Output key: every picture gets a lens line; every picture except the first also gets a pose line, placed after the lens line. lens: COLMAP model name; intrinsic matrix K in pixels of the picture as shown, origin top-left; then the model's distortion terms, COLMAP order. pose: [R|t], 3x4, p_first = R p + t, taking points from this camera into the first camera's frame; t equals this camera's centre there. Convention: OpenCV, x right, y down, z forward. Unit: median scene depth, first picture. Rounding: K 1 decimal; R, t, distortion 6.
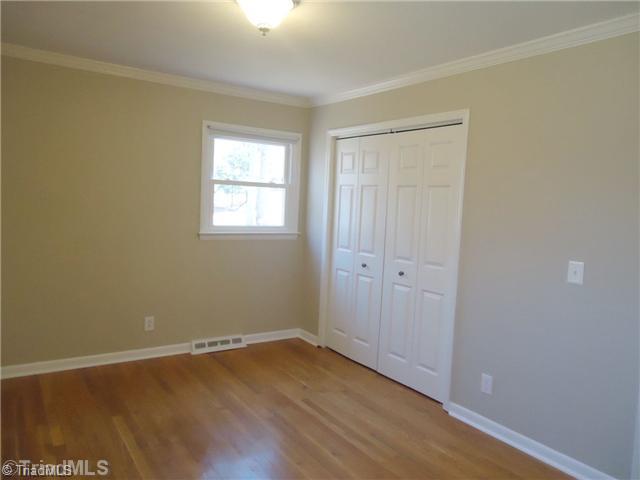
lens RADIAL K [[469.9, 0, 320.0], [0, 469.9, 240.0], [0, 0, 1]] dist [0.005321, 0.001549]
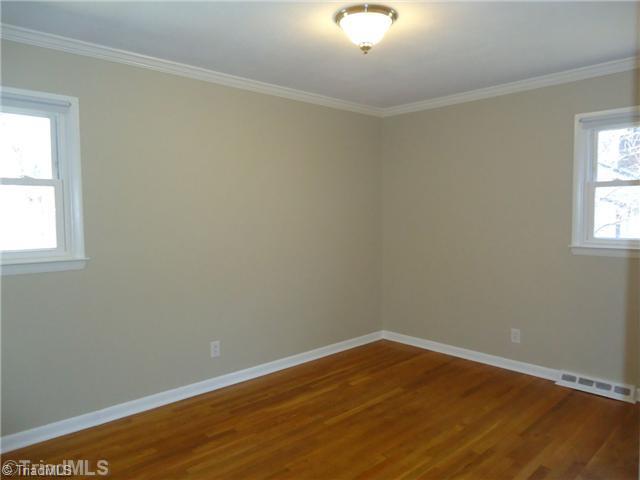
lens RADIAL K [[469.9, 0, 320.0], [0, 469.9, 240.0], [0, 0, 1]] dist [0.005321, 0.001549]
pose [[0.165498, 0.016874, -0.986066, 0.524508], [-0.061423, 0.998089, 0.006771, -0.003337], [0.984295, 0.059446, 0.166218, 0.411623]]
